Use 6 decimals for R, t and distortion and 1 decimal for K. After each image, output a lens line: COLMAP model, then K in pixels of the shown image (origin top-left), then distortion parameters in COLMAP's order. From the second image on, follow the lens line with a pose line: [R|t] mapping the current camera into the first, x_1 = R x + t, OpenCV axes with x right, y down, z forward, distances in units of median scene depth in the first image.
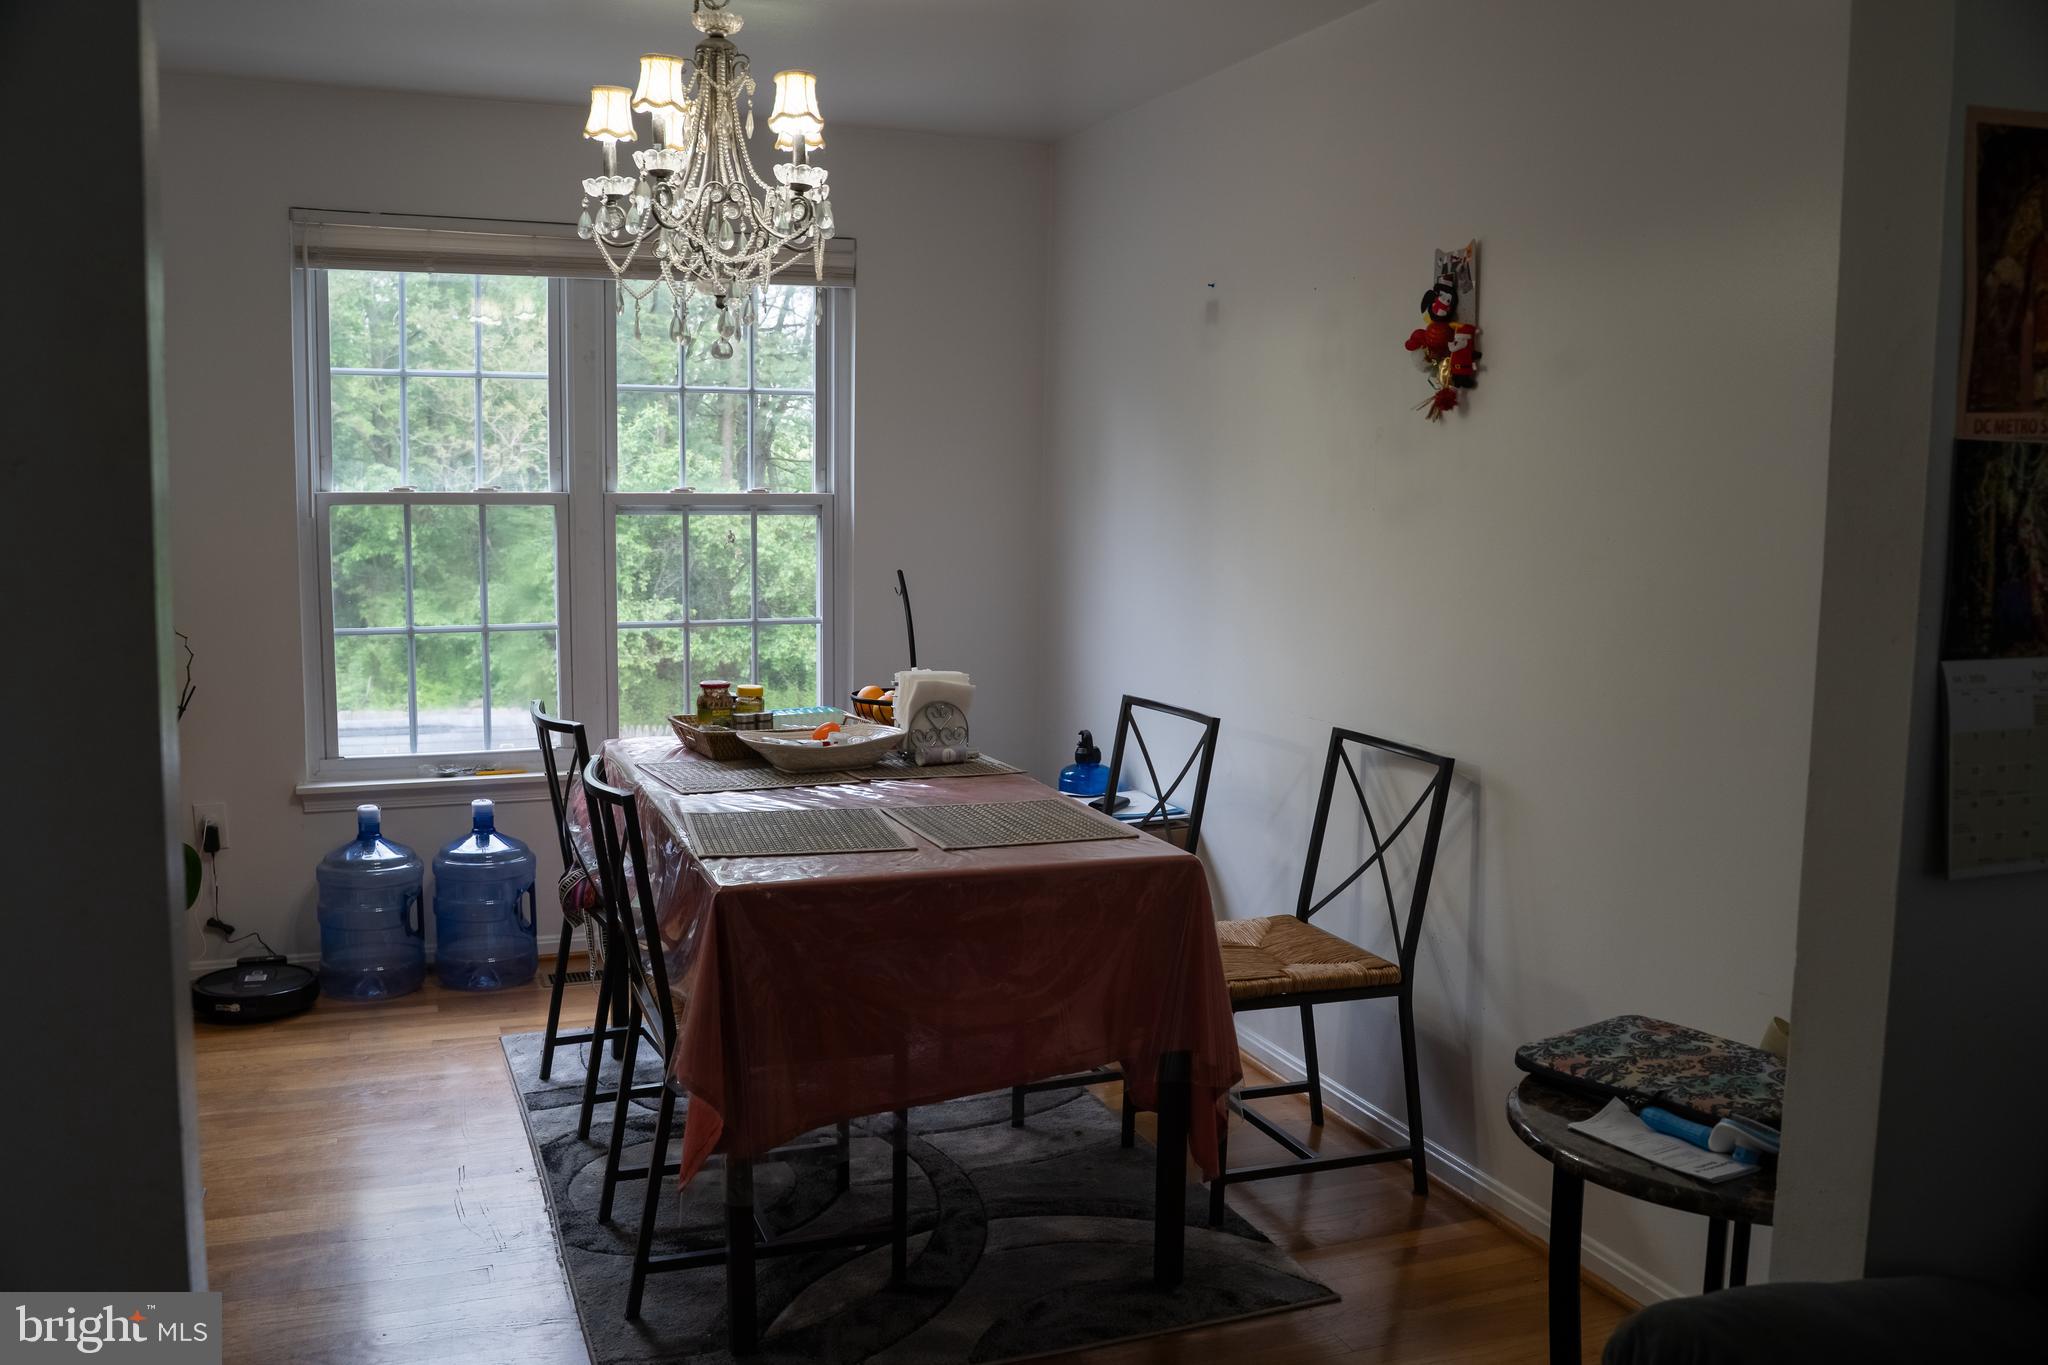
lens RADIAL K [[1668.3, 0, 1024.0], [0, 1668.3, 682.5], [0, 0, 1]] dist [-0.115455, 0.095429]
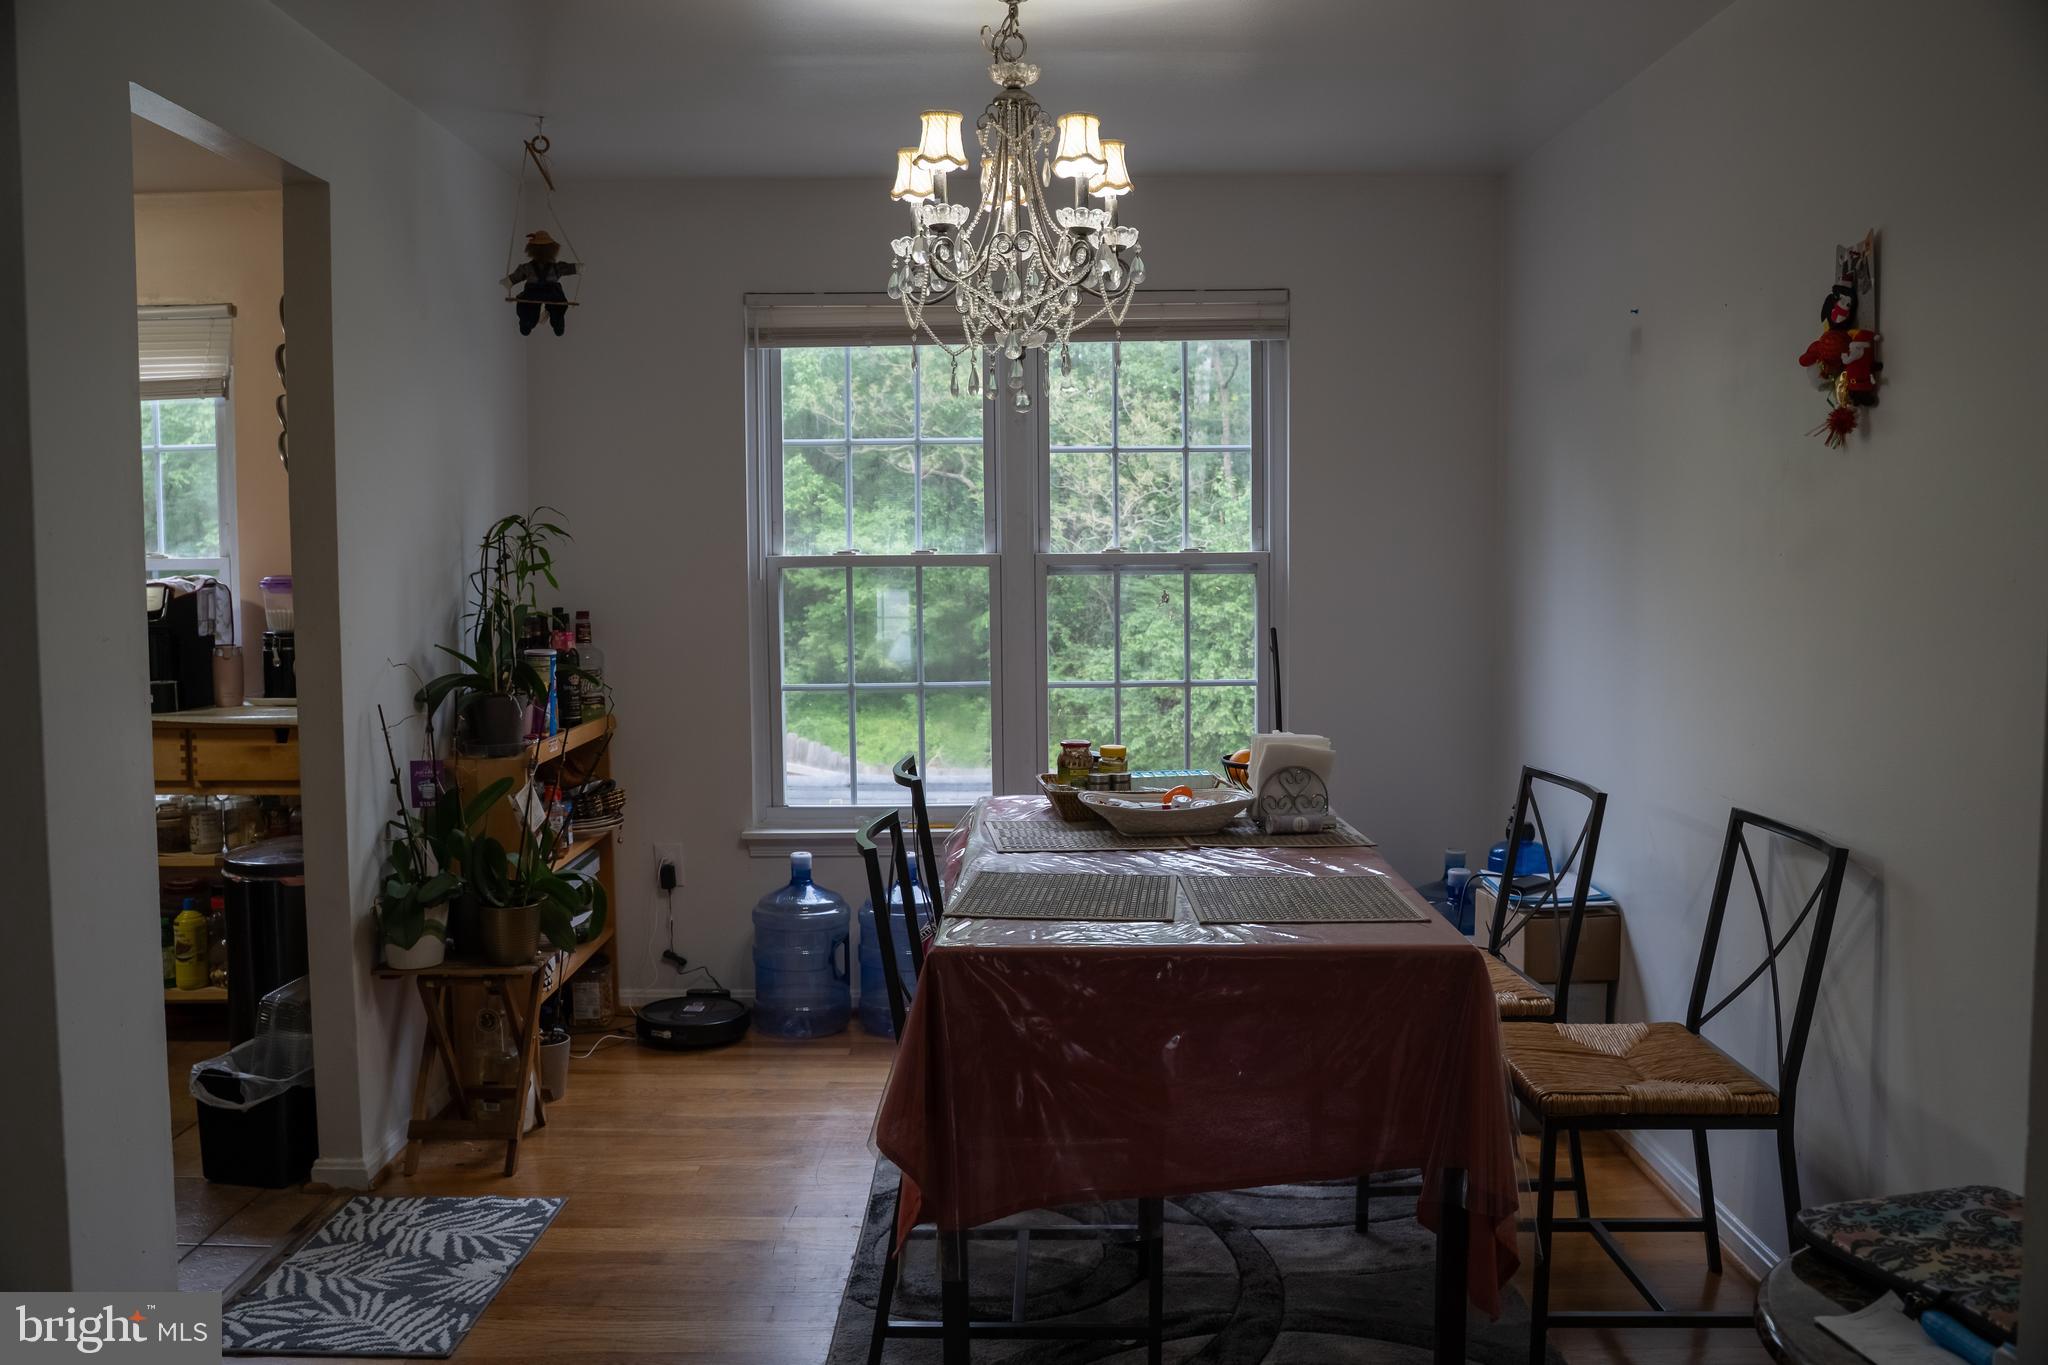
lens RADIAL K [[1663.7, 0, 1028.6], [0, 1663.7, 670.3], [0, 0, 1]] dist [-0.123310, 0.096087]
pose [[0.929952, 0.006541, -0.367623, 0.158298], [-0.024338, 0.998744, -0.043797, 0.001819], [0.366875, 0.049677, 0.928943, 0.078503]]
